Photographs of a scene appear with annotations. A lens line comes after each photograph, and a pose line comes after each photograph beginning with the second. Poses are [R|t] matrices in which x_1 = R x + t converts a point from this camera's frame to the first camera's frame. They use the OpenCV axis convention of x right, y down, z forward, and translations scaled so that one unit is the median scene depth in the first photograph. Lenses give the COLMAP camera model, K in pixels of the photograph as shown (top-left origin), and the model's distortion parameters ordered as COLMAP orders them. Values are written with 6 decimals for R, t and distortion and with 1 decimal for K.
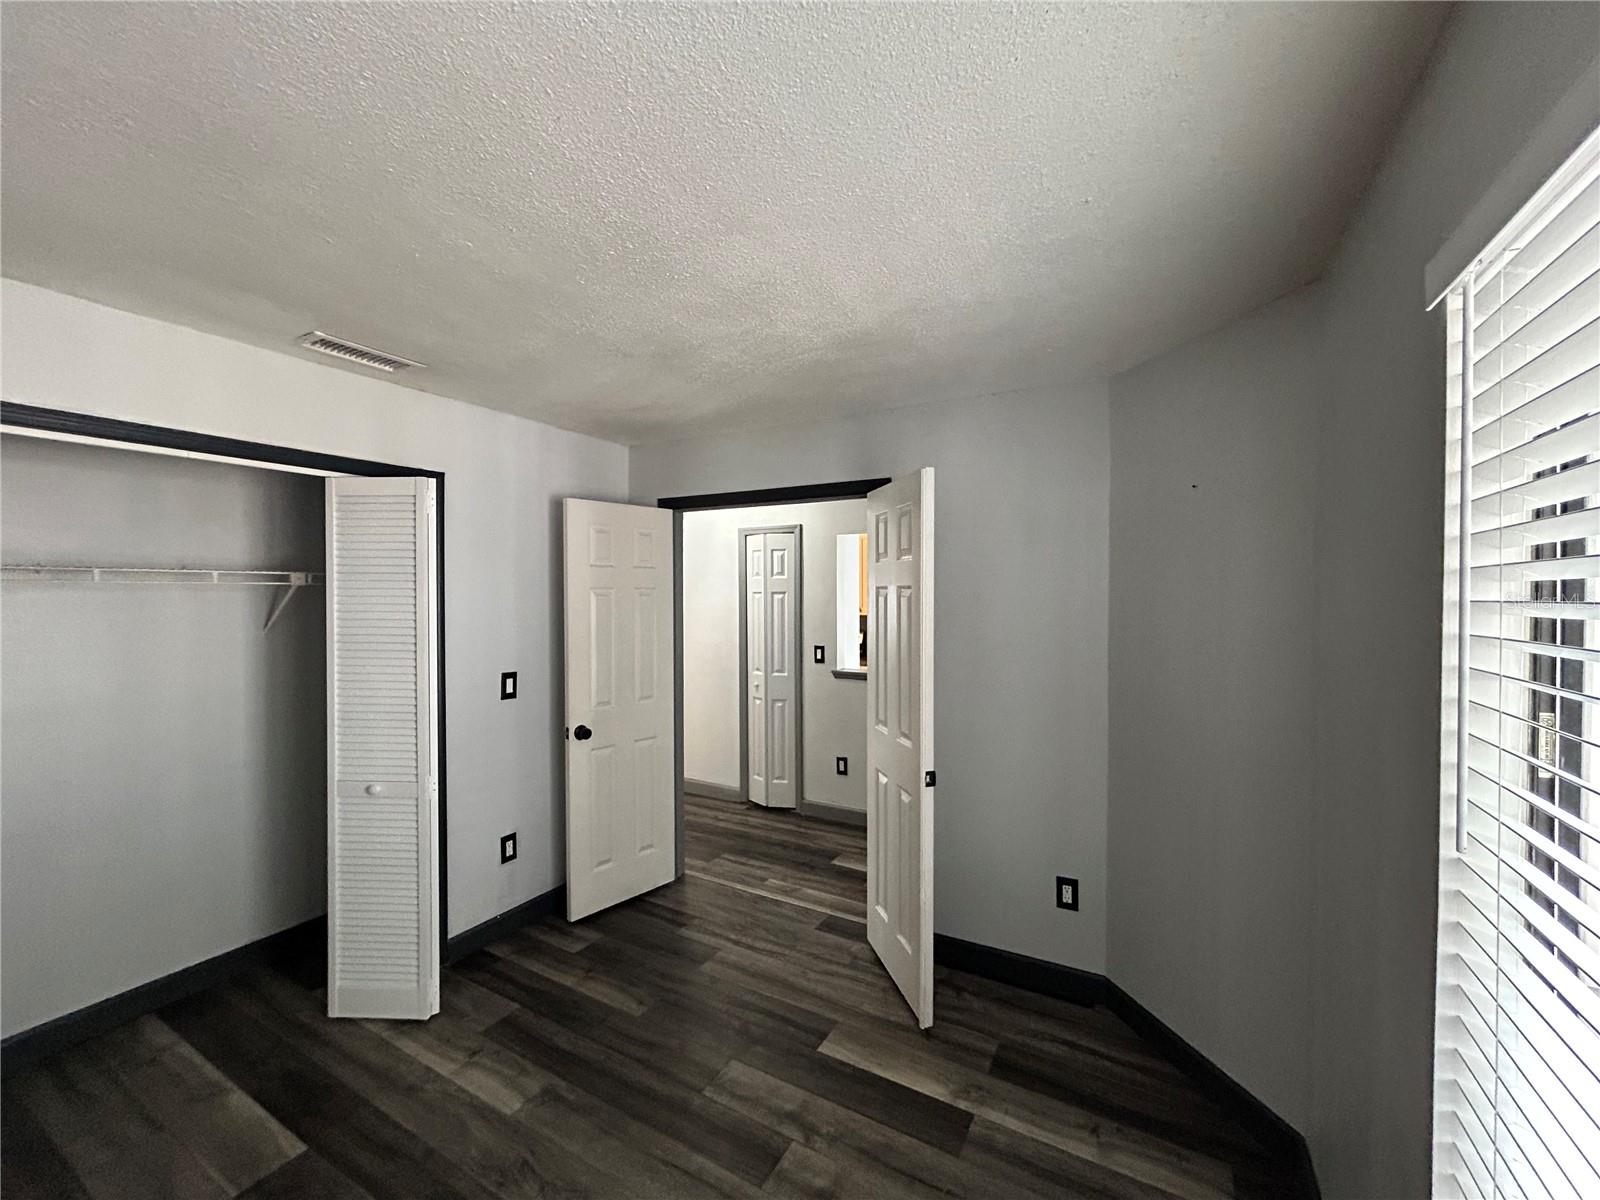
lens RADIAL K [[647.7, 0, 801.0], [0, 647.7, 596.3], [0, 0, 1]] dist [-0.004129, 0.000053]
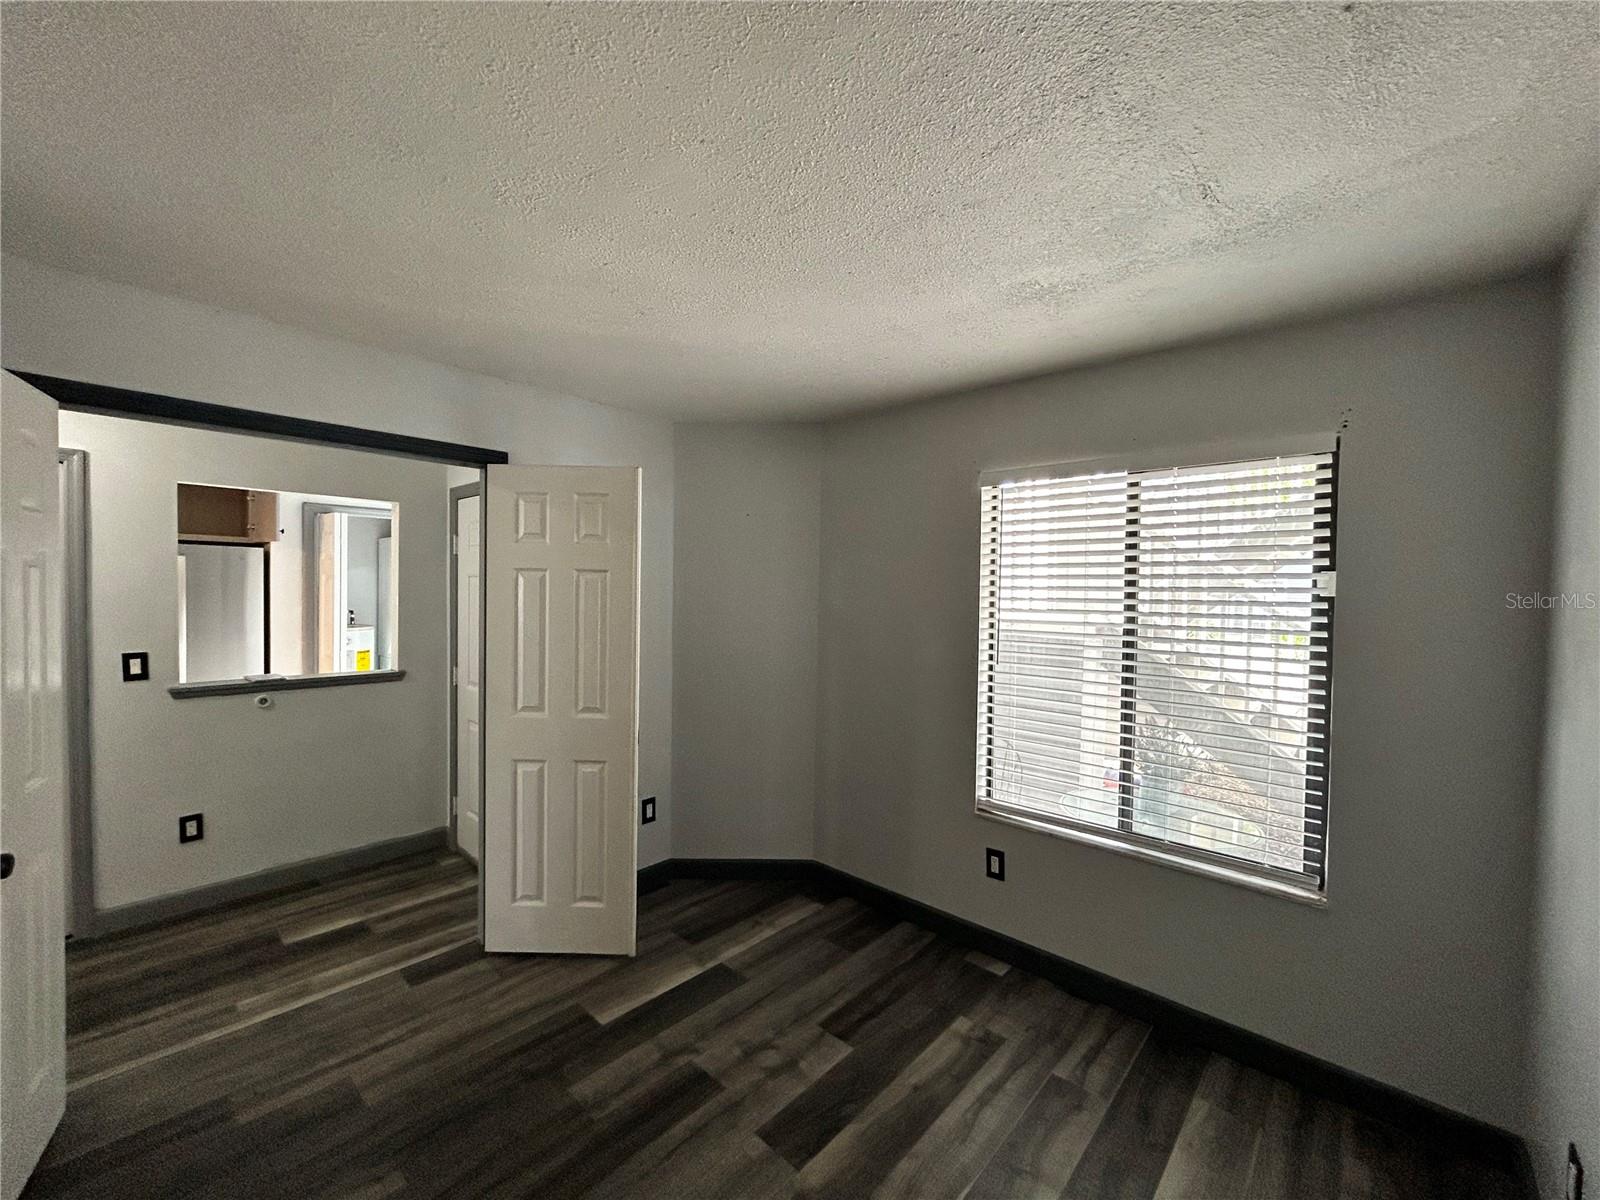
lens RADIAL K [[647.7, 0, 801.2], [0, 647.7, 602.3], [0, 0, 1]] dist [-0.004129, 0.000053]
pose [[0.218851, -0.018515, 0.975583, -0.746621], [-0.012954, 0.999677, 0.021879, 0.009108], [-0.975672, -0.017426, 0.218540, 0.407656]]
